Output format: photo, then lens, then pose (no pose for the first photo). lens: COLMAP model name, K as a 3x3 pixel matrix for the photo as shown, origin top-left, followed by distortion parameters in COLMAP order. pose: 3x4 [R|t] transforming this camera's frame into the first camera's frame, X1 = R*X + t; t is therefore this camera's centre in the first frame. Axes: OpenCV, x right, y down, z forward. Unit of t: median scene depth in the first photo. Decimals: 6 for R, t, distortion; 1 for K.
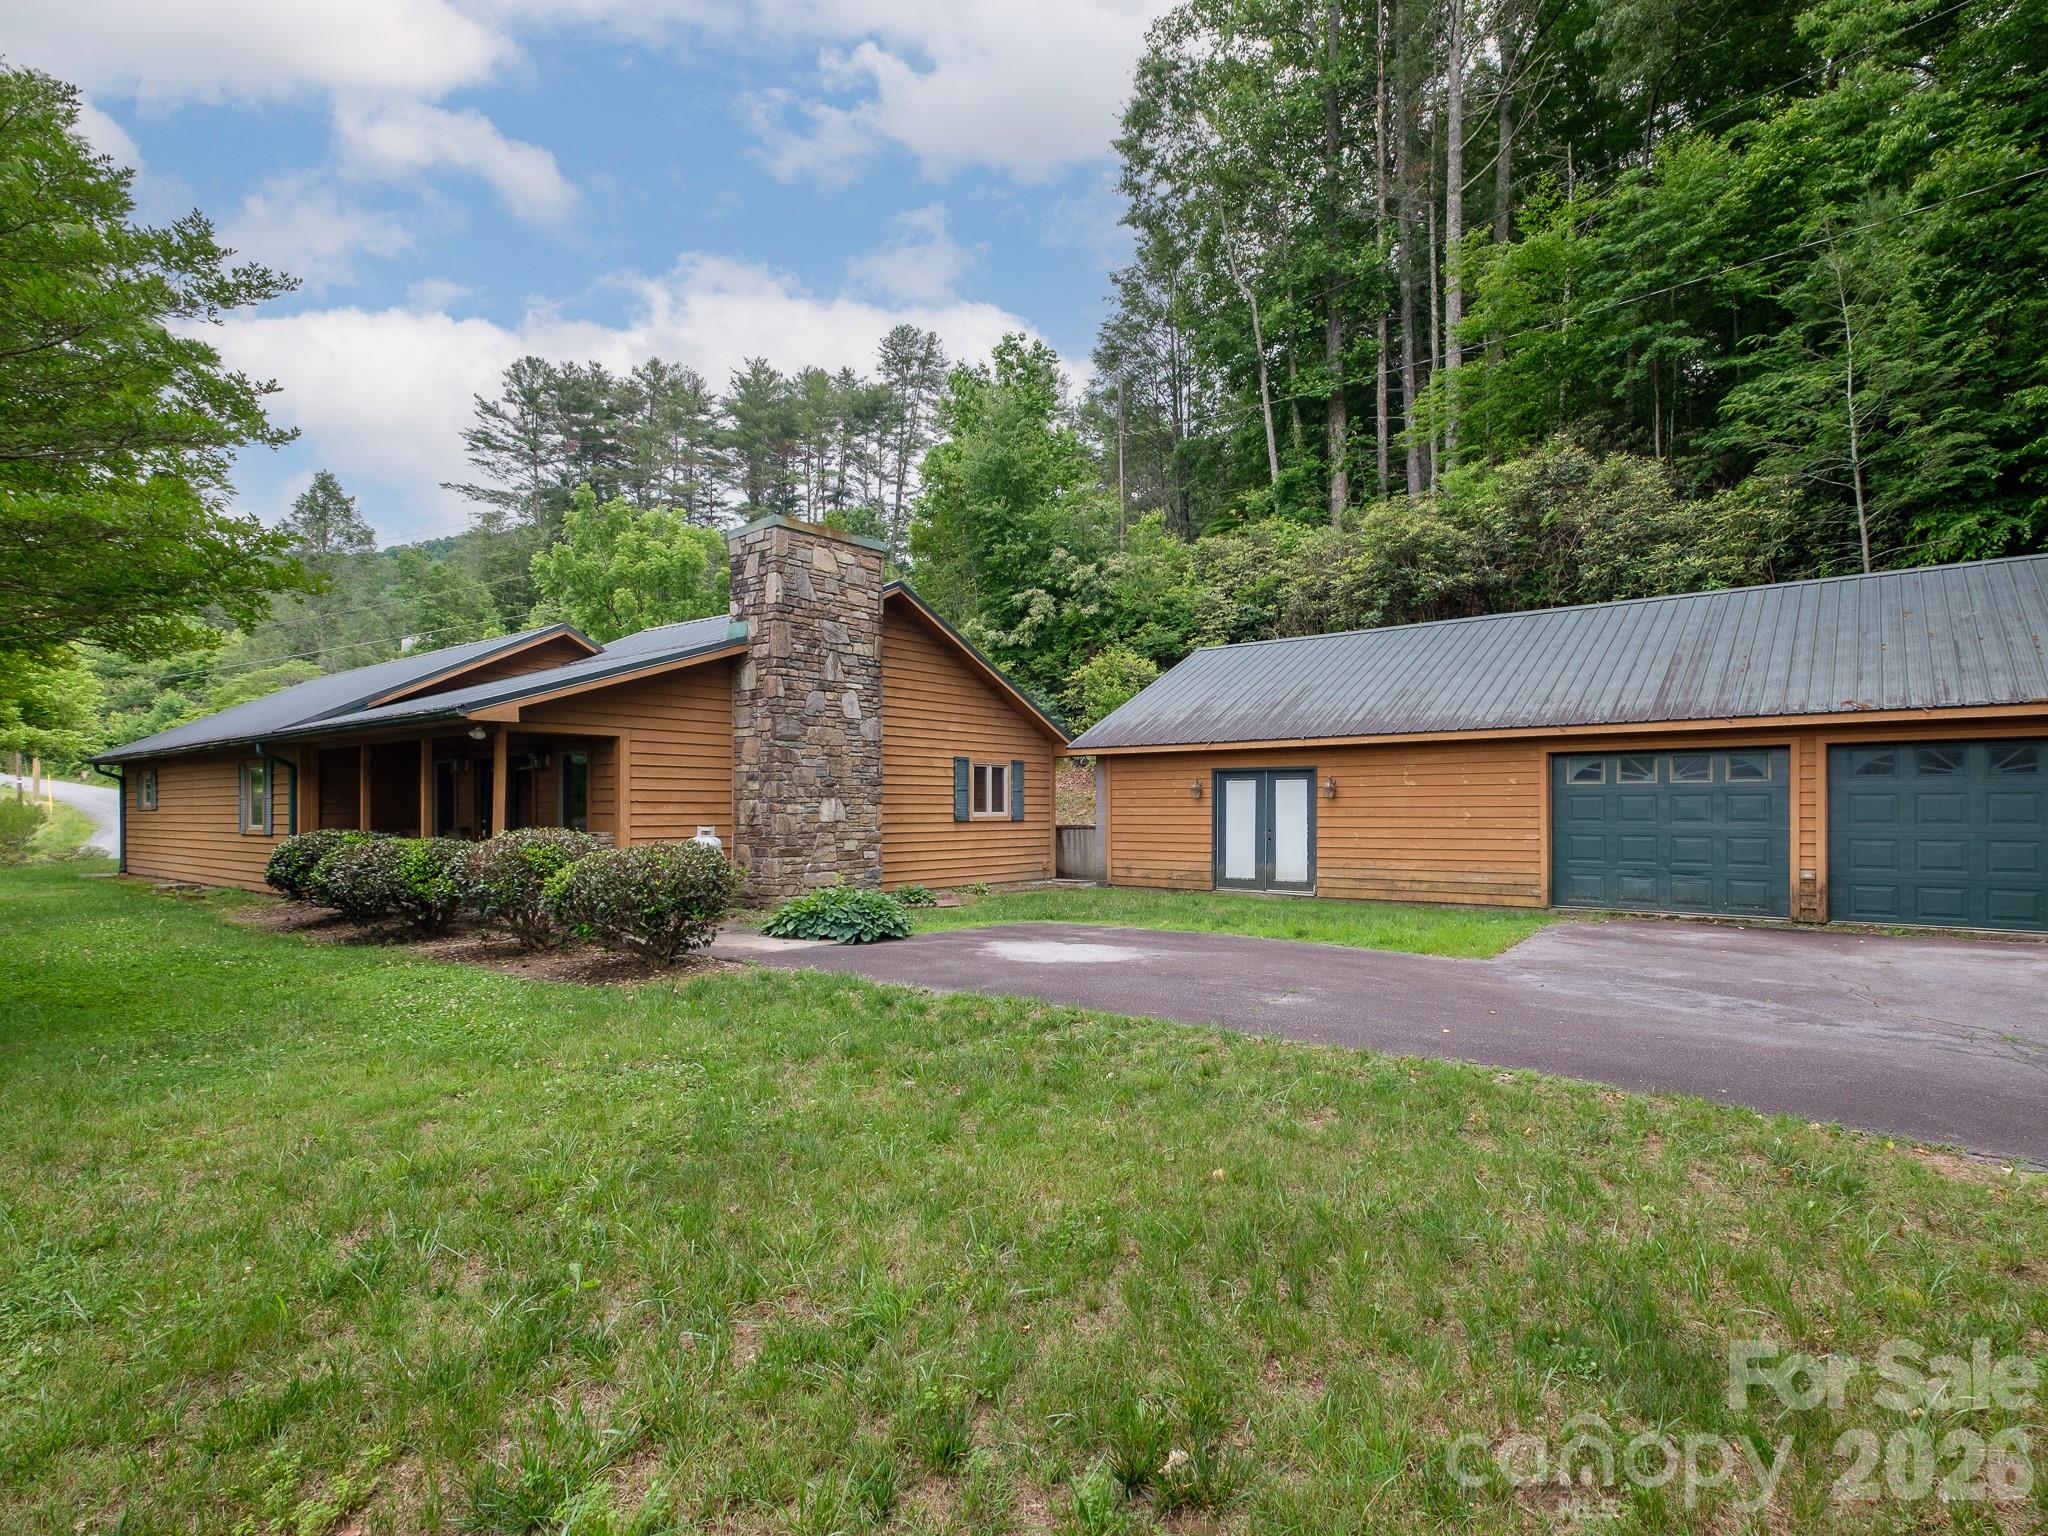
lens RADIAL K [[1015.0, 0, 1059.3], [0, 1015.0, 809.0], [0, 0, 1]] dist [0.002646, -0.000253]
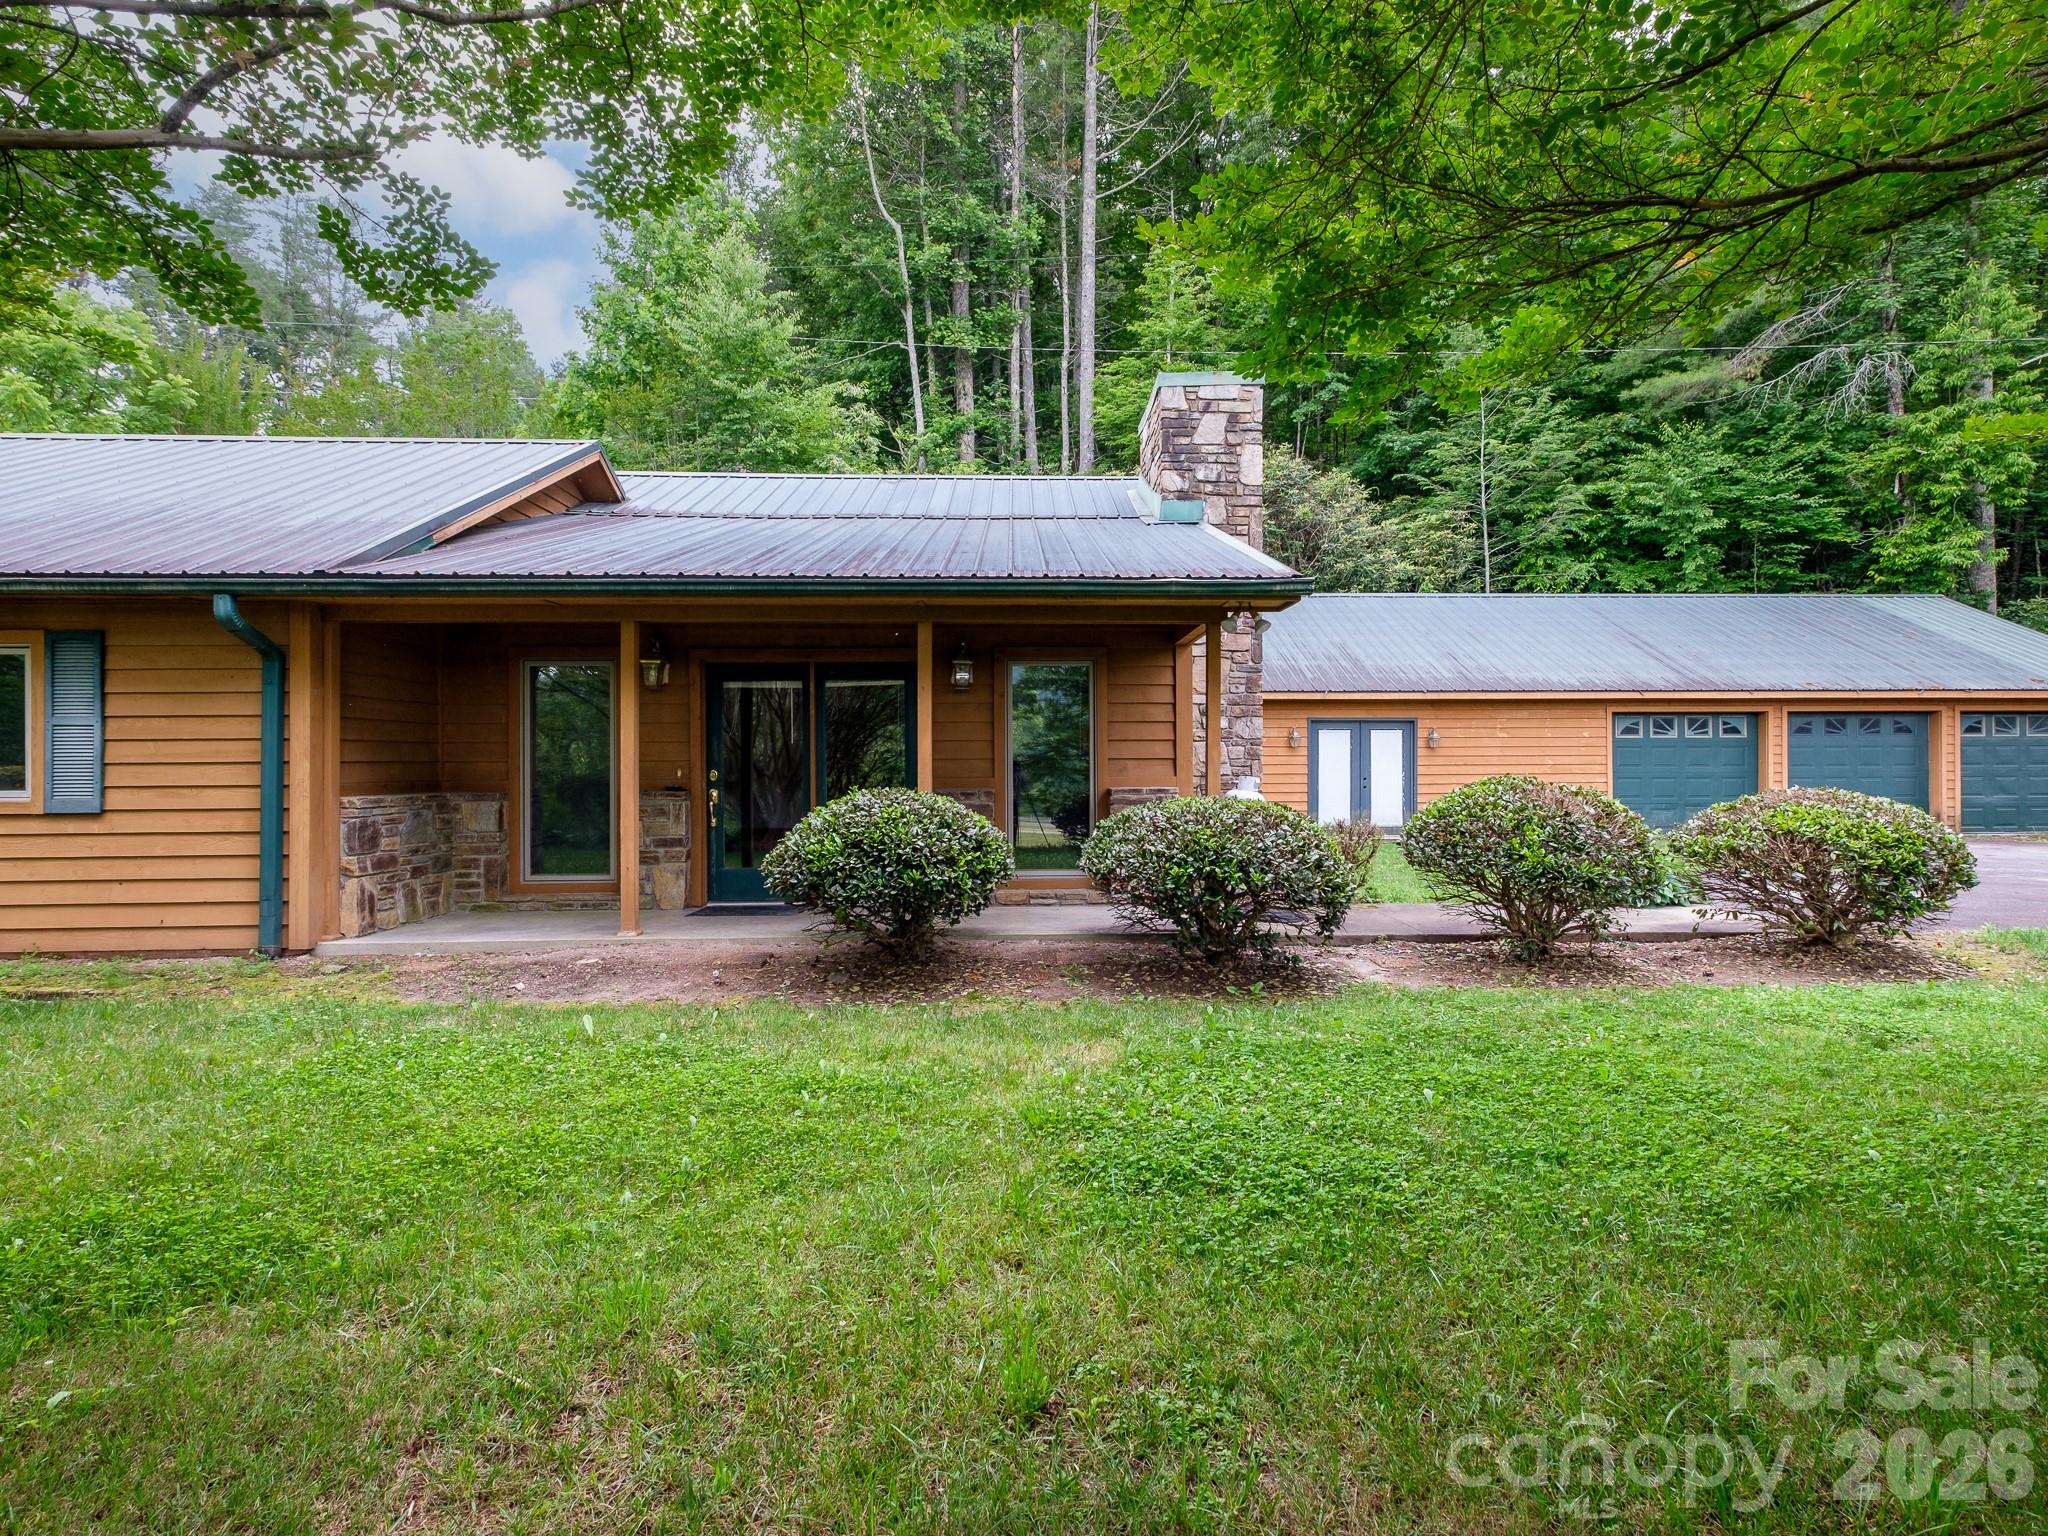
lens RADIAL K [[1015.0, 0, 1024.5], [0, 1015.0, 764.7], [0, 0, 1]] dist [0.002646, -0.000253]
pose [[0.769274, -0.000995, 0.638918, -0.731536], [0.002217, 0.999997, -0.001112, 0.007548], [-0.638915, 0.002272, 0.769274, 0.420819]]
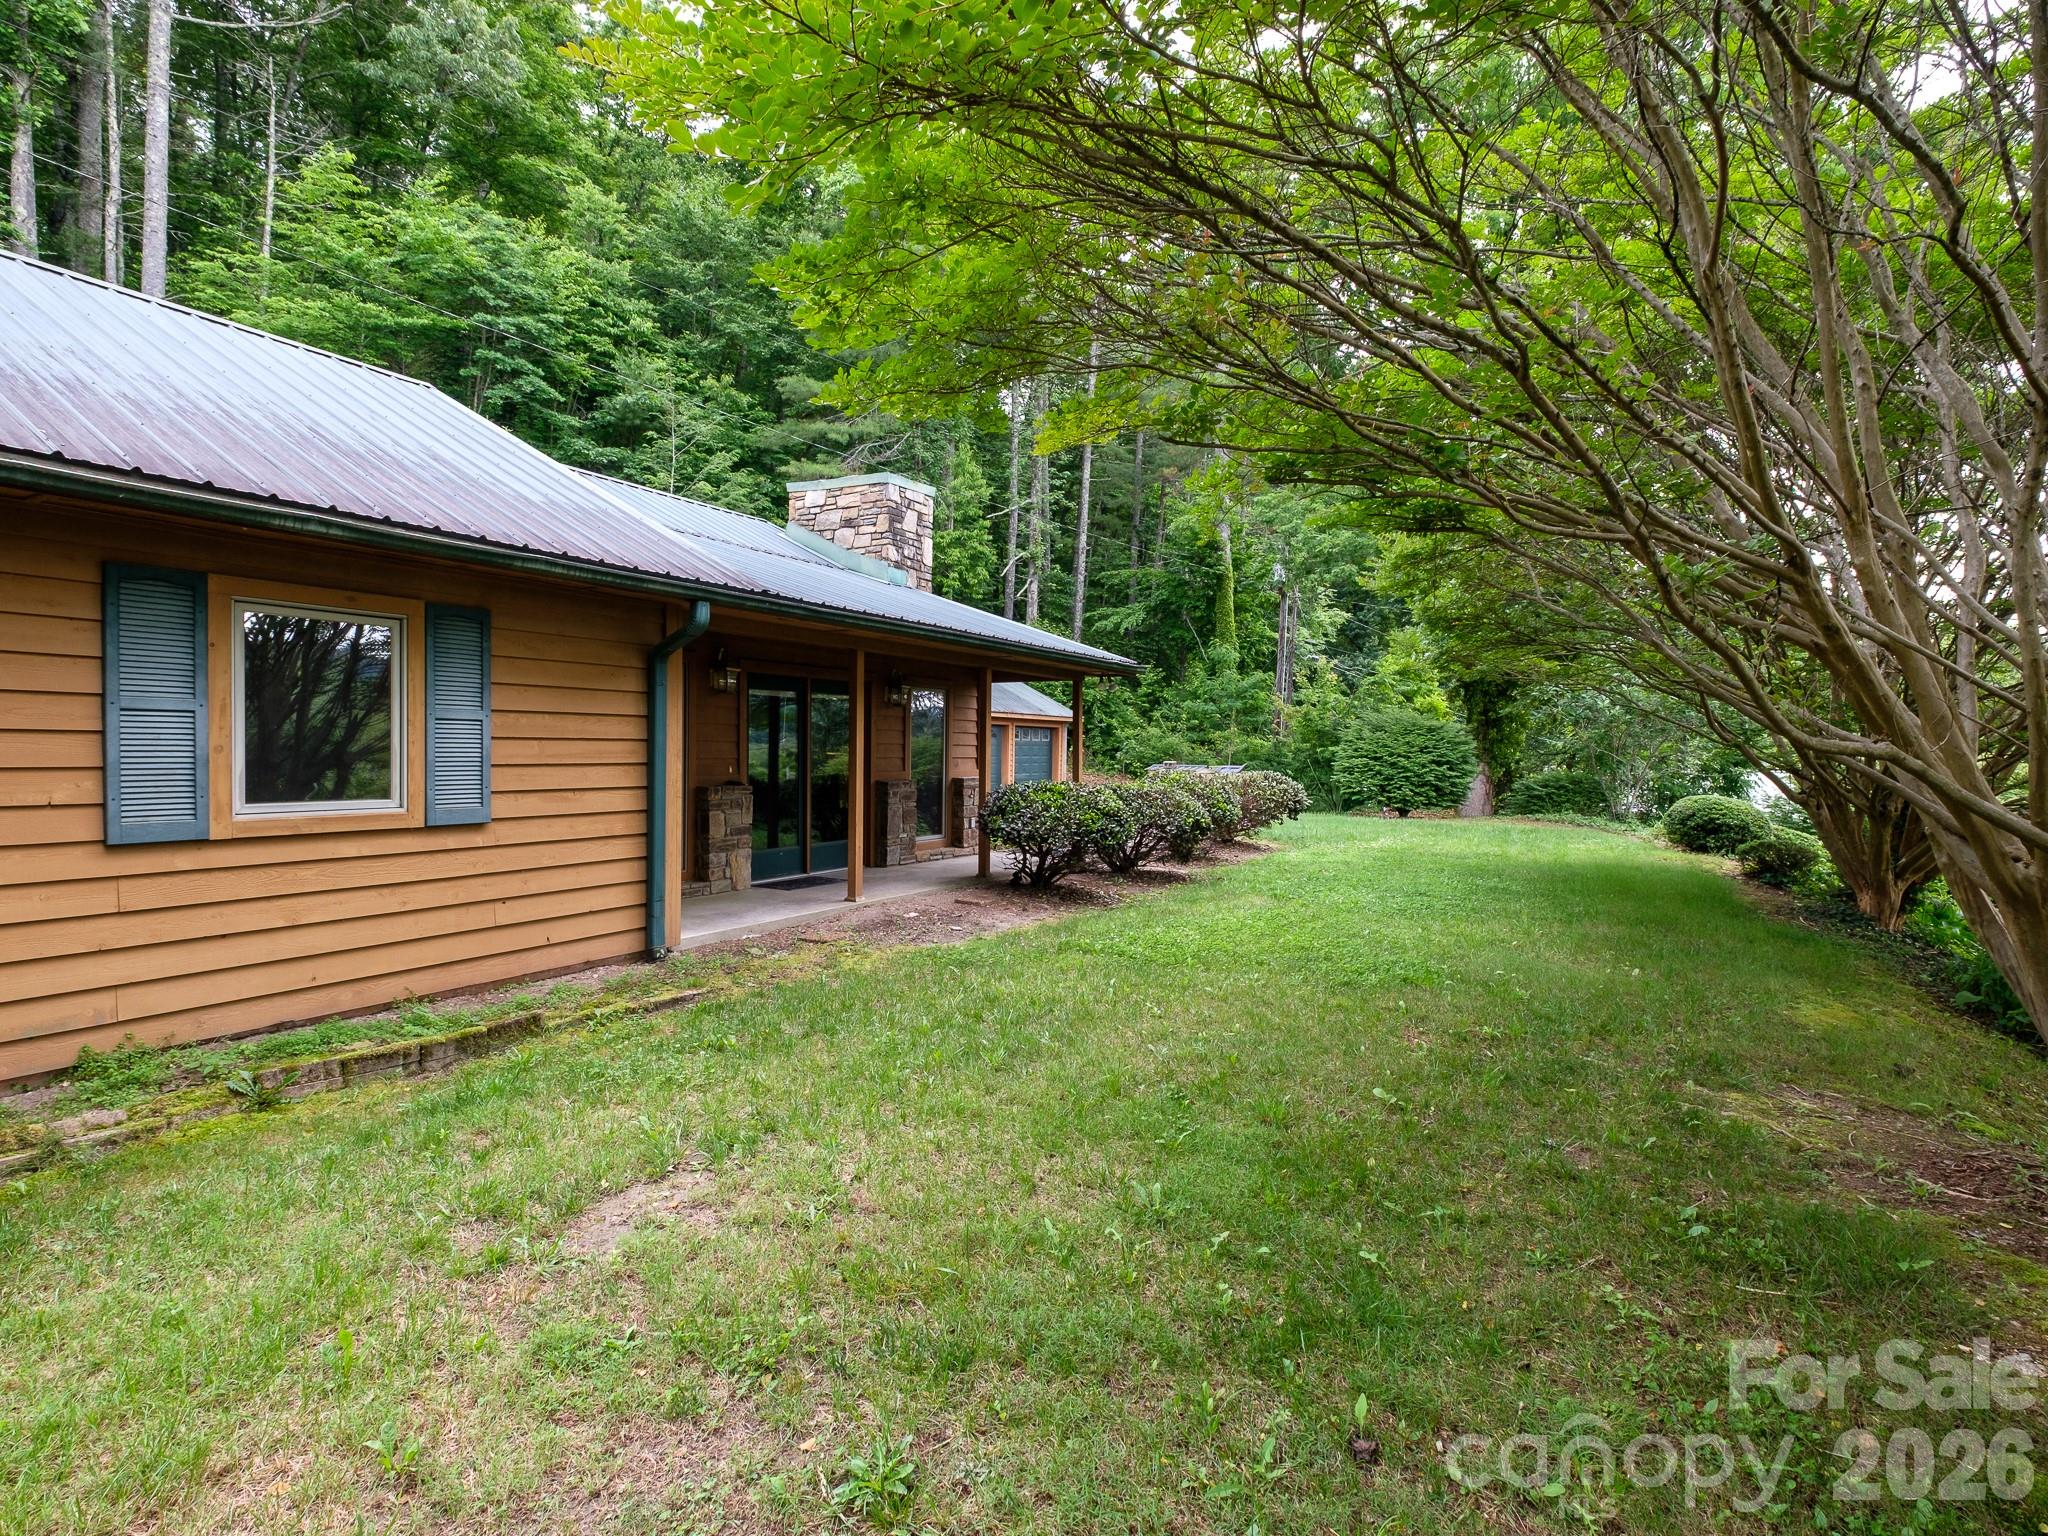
lens RADIAL K [[1015.0, 0, 1024.8], [0, 1015.0, 763.0], [0, 0, 1]] dist [0.002646, -0.000253]
pose [[-0.123561, -0.011258, 0.992273, -1.126194], [-0.006258, 0.999925, 0.010566, 0.000286], [-0.992317, -0.004904, -0.123622, 0.832496]]
